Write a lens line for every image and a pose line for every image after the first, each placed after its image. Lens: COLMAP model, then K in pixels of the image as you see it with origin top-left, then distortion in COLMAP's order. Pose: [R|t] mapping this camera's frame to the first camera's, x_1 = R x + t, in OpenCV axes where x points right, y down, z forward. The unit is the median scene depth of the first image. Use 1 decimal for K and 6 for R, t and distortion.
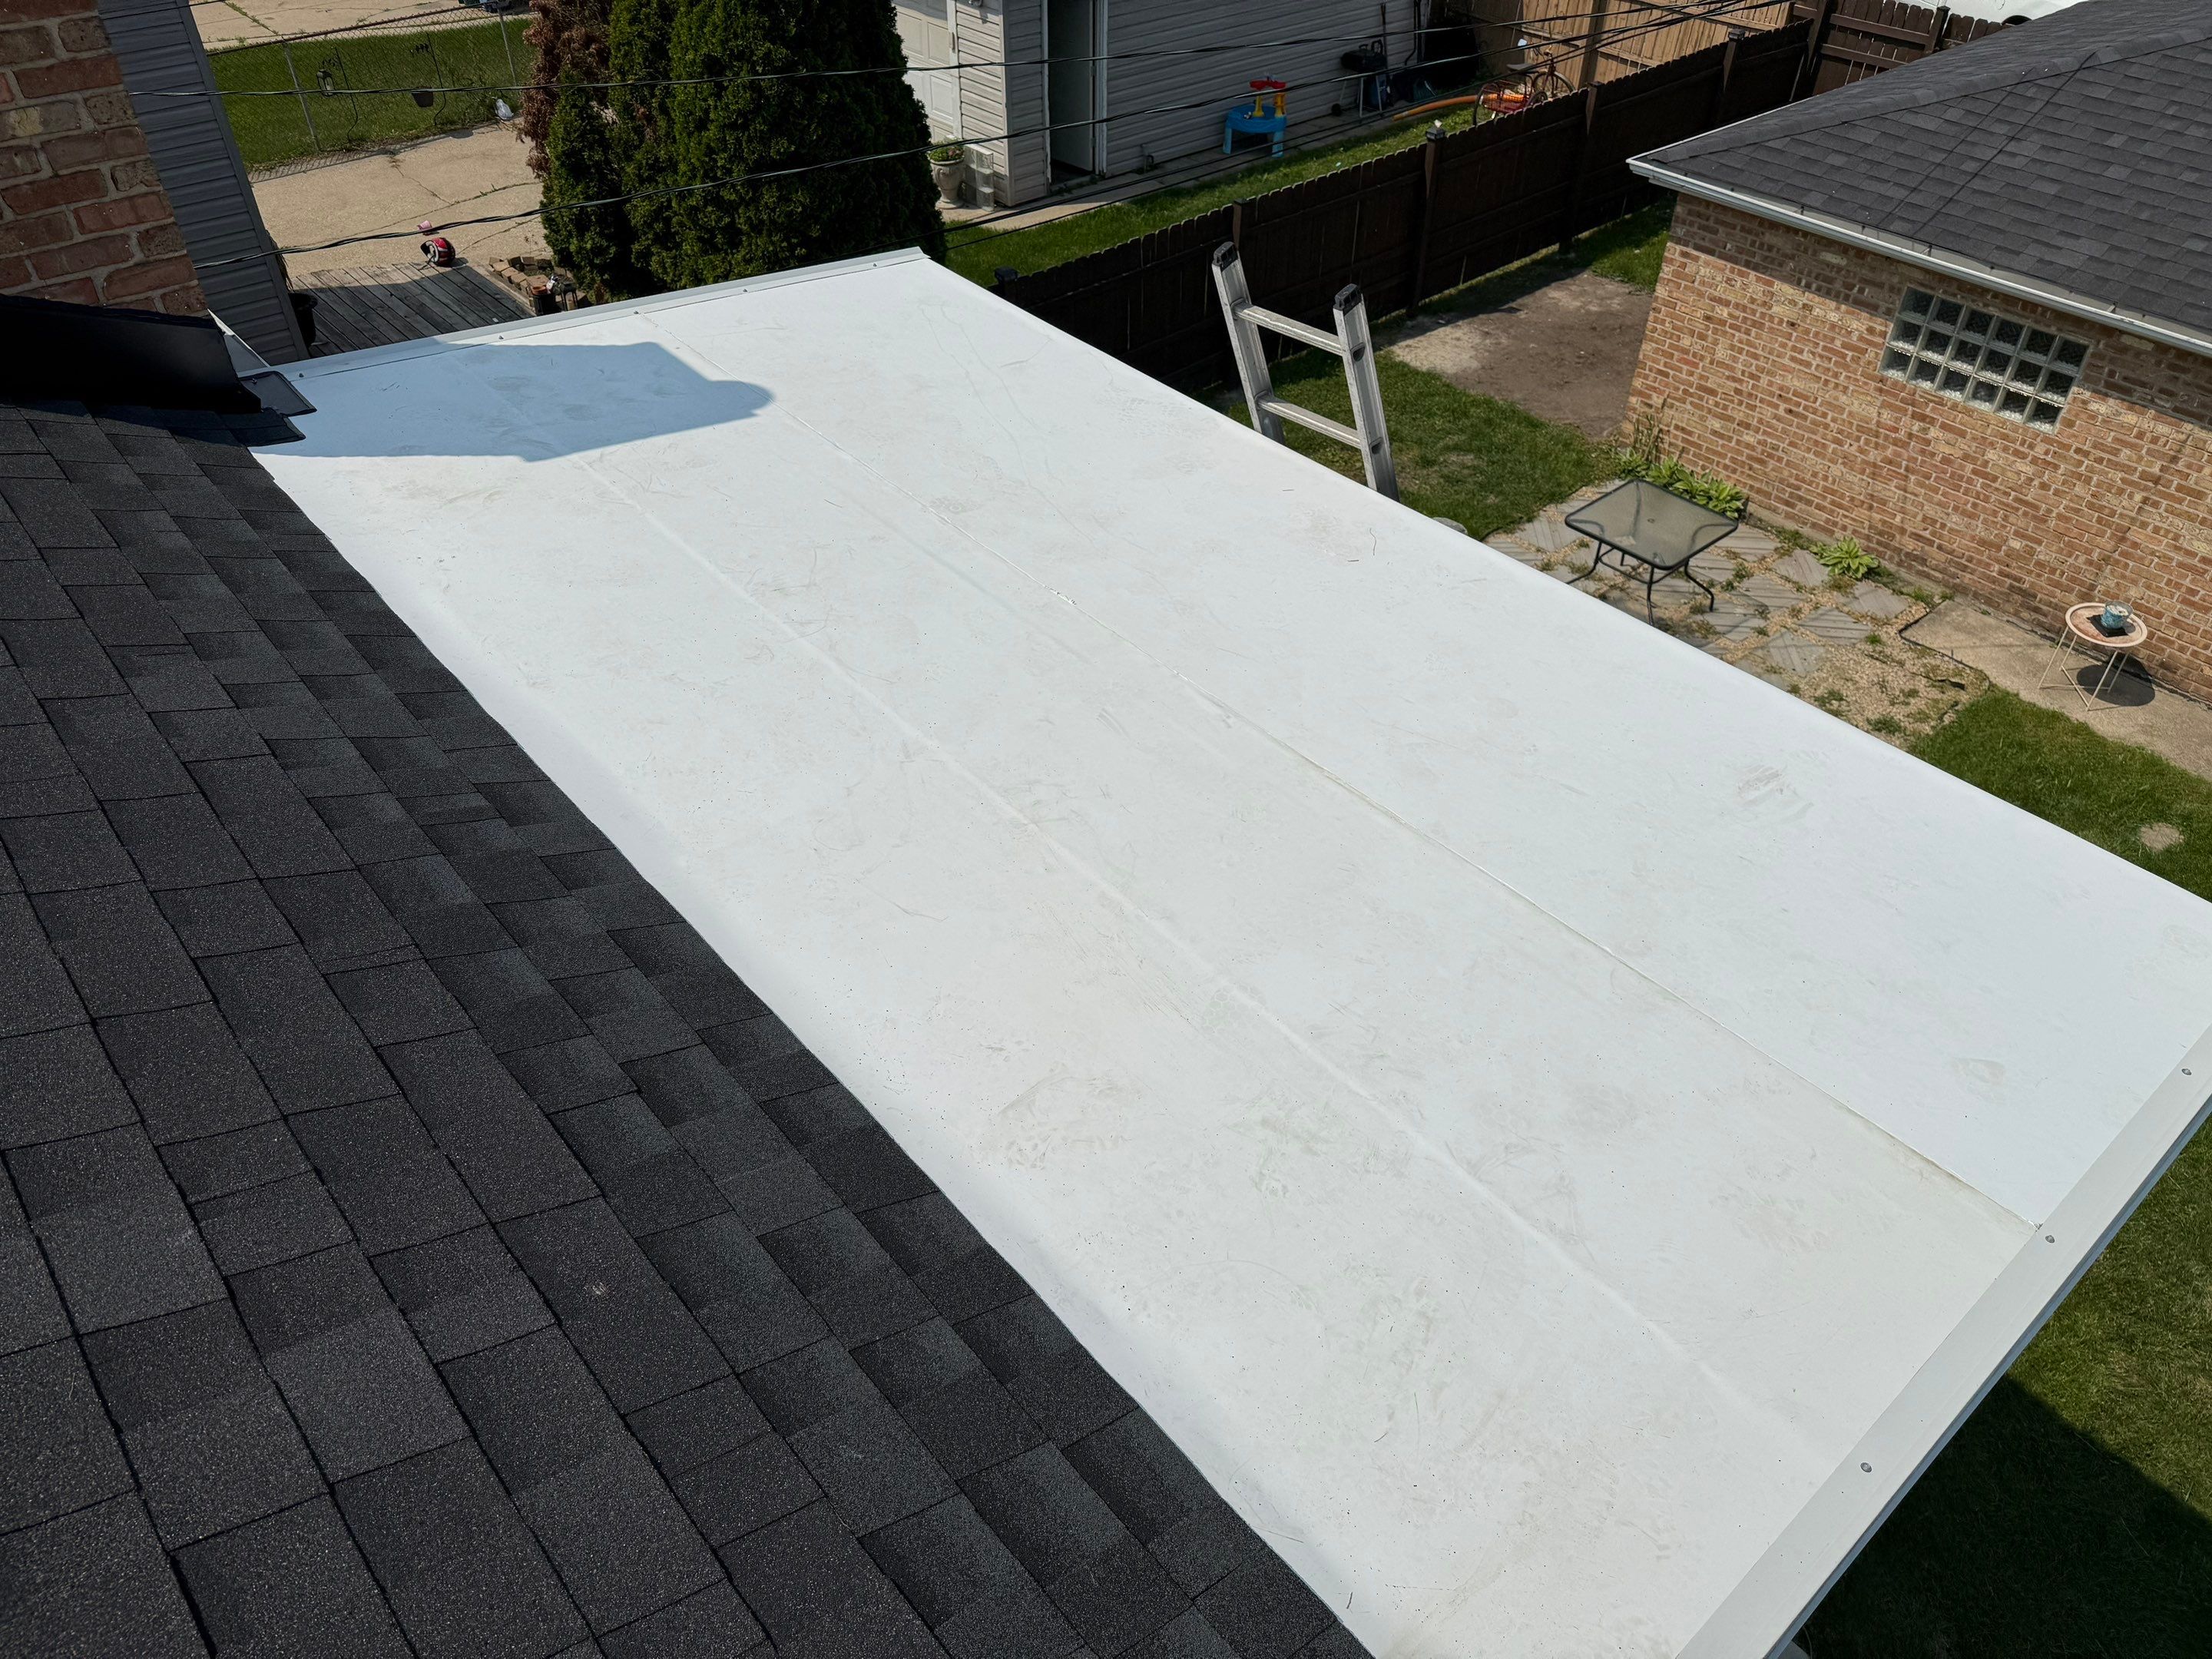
lens RADIAL K [[1569.4, 0, 1106.0], [0, 1569.4, 829.5], [0, 0, 1]] dist [-0.002179, -0.004057]
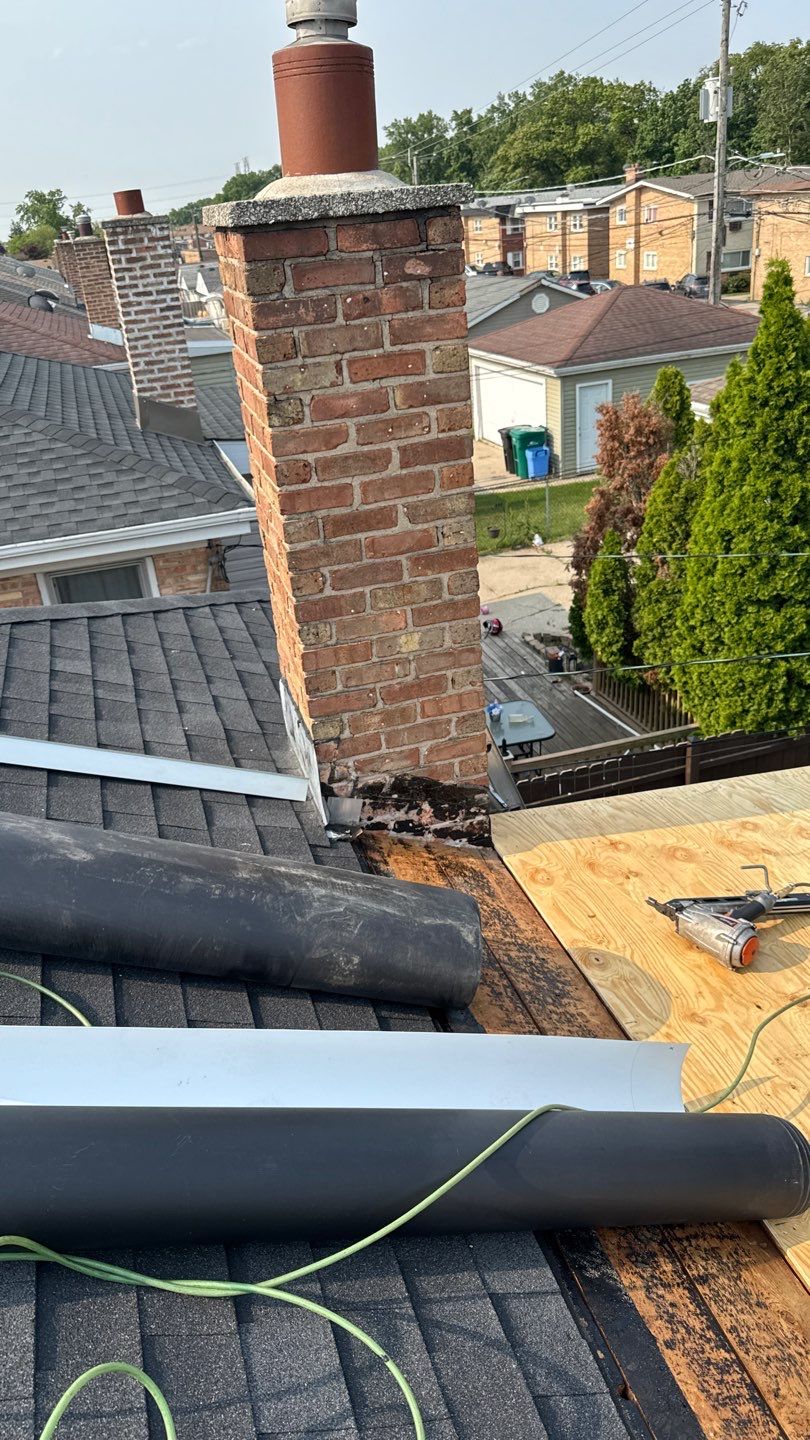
lens RADIAL K [[989.6, 0, 405.1], [0, 989.6, 756.7], [0, 0, 1]] dist [0.172110, -0.281896]
pose [[0.913293, 0.118388, -0.389719, -0.300378], [-0.193002, 0.968373, -0.158124, -0.190440], [0.358673, 0.219630, 0.907257, 0.214386]]
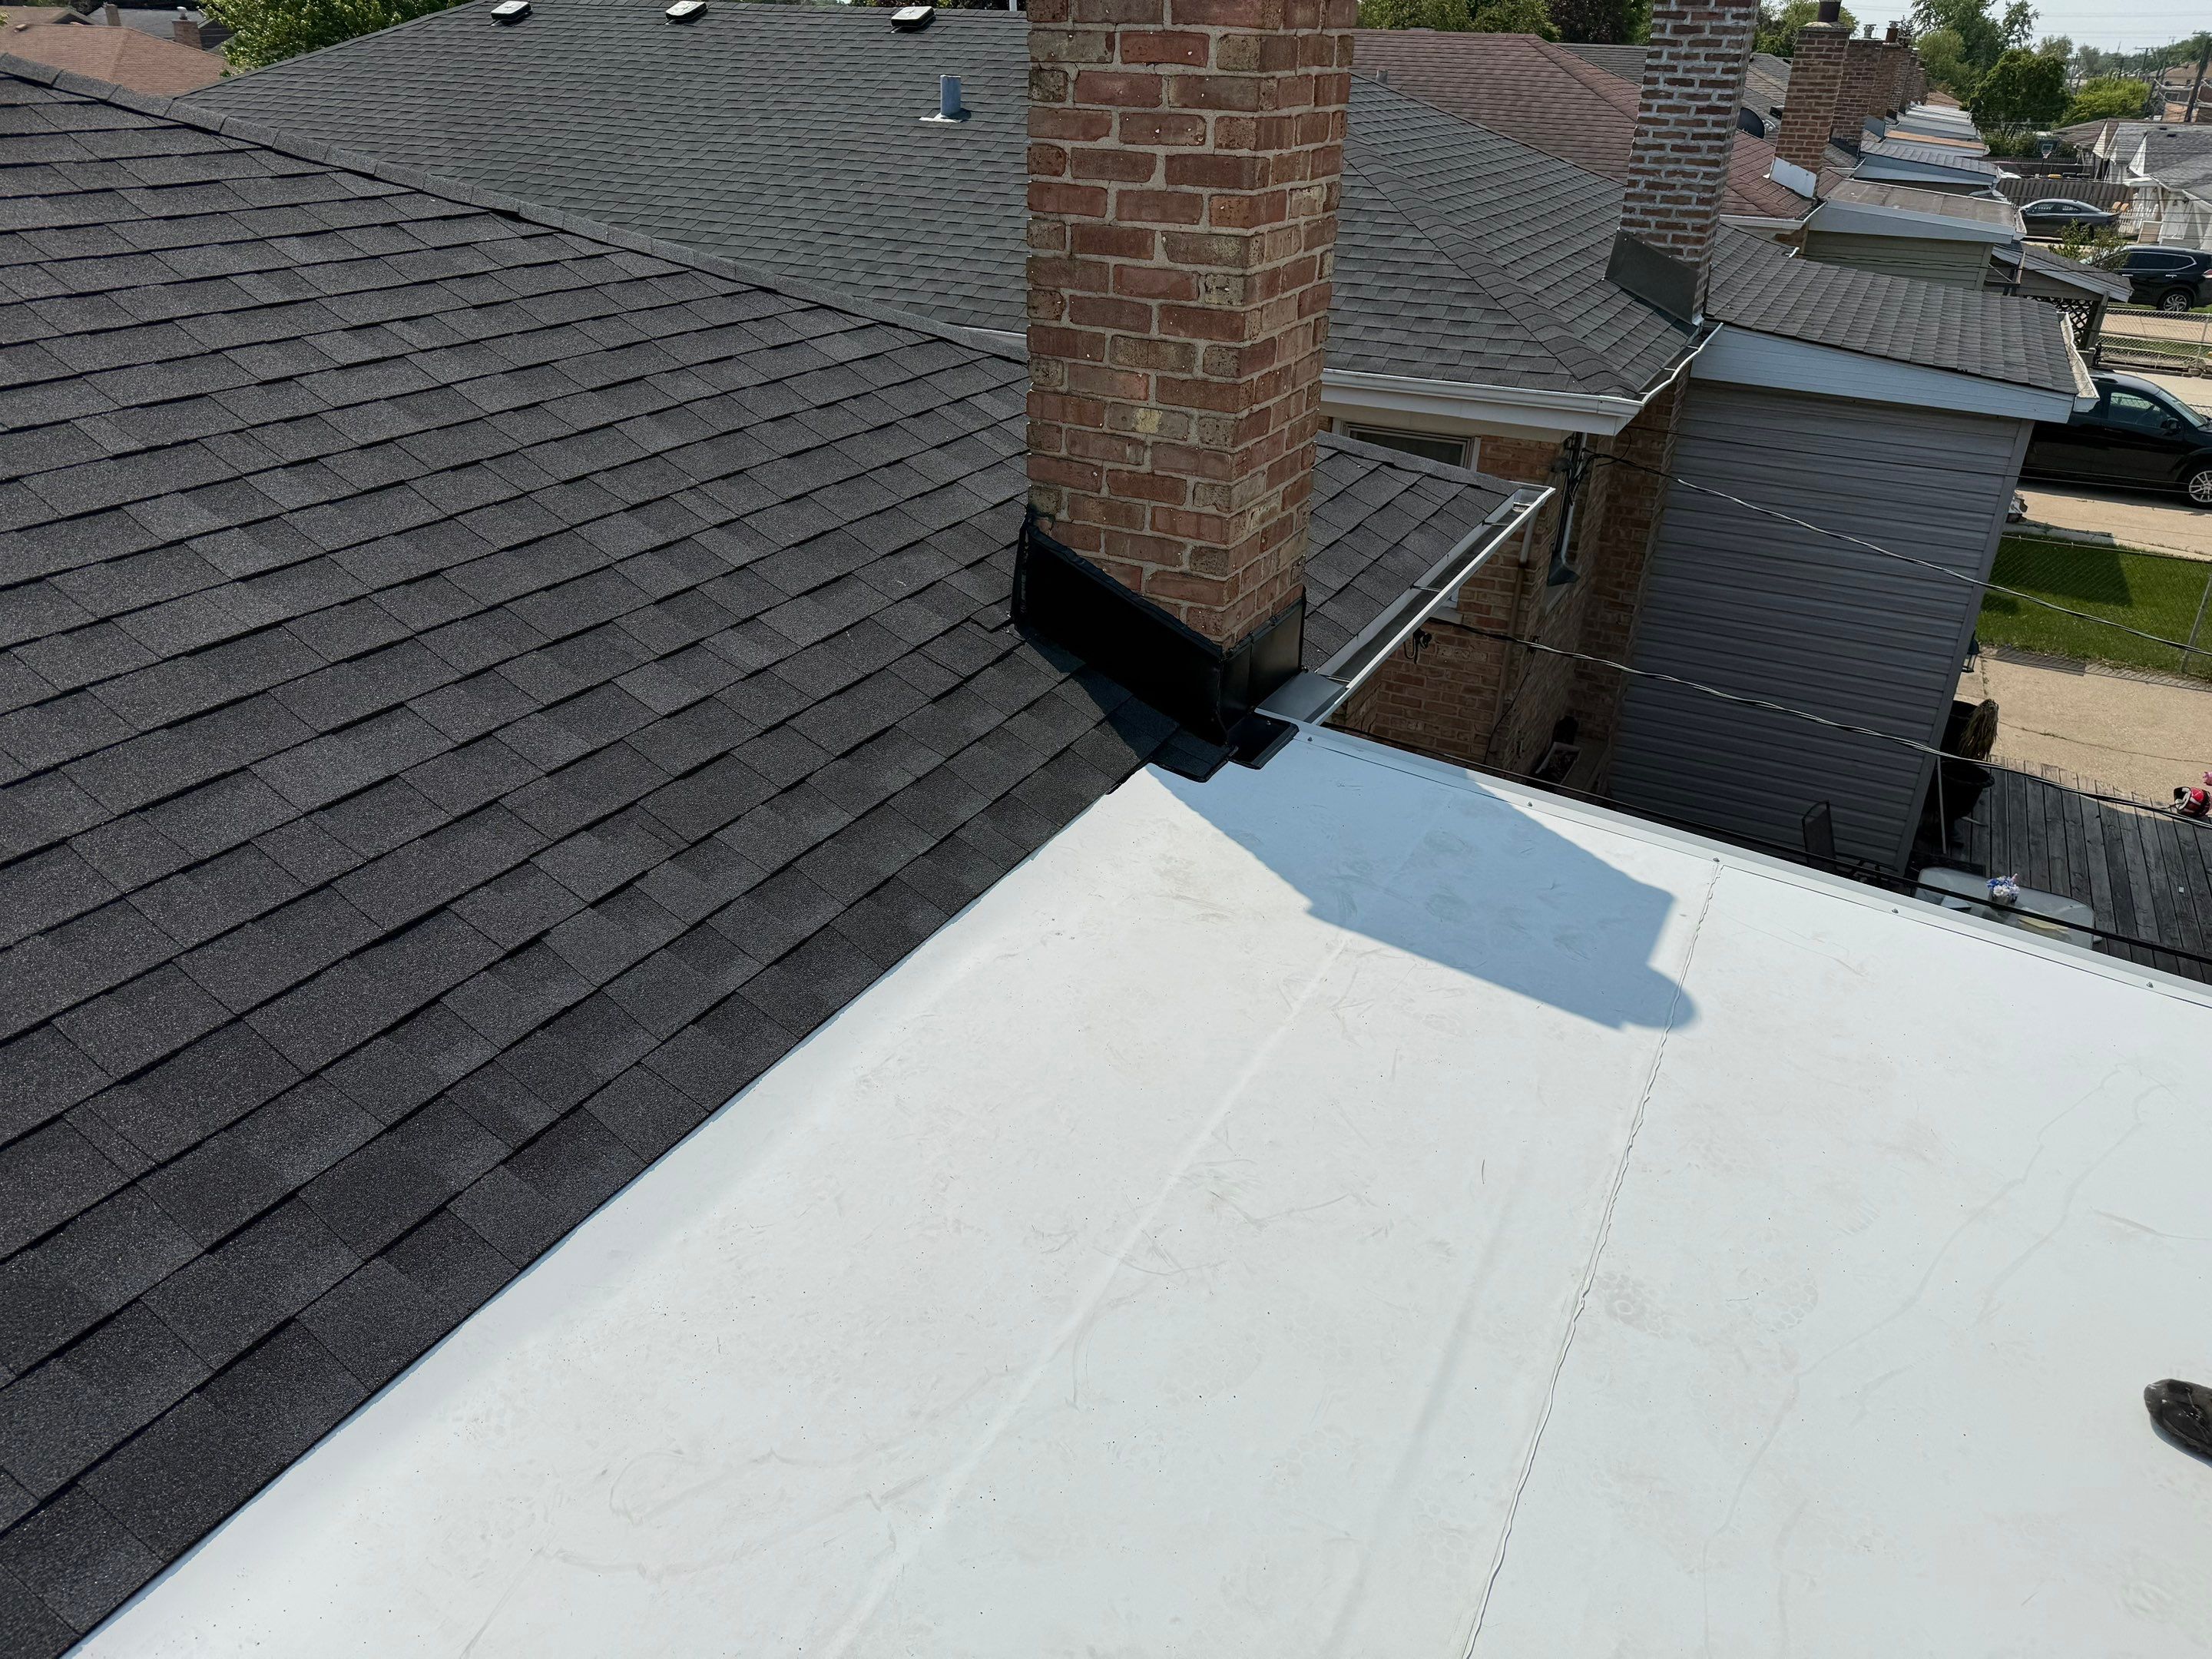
lens RADIAL K [[1511.2, 0, 1104.0], [0, 1511.2, 941.9], [0, 0, 1]] dist [0.004477, -0.032957]
pose [[0.373813, 0.481239, -0.792889, 0.233784], [-0.621162, 0.764732, 0.171298, -0.289325], [0.688782, 0.428479, 0.584794, 0.455319]]
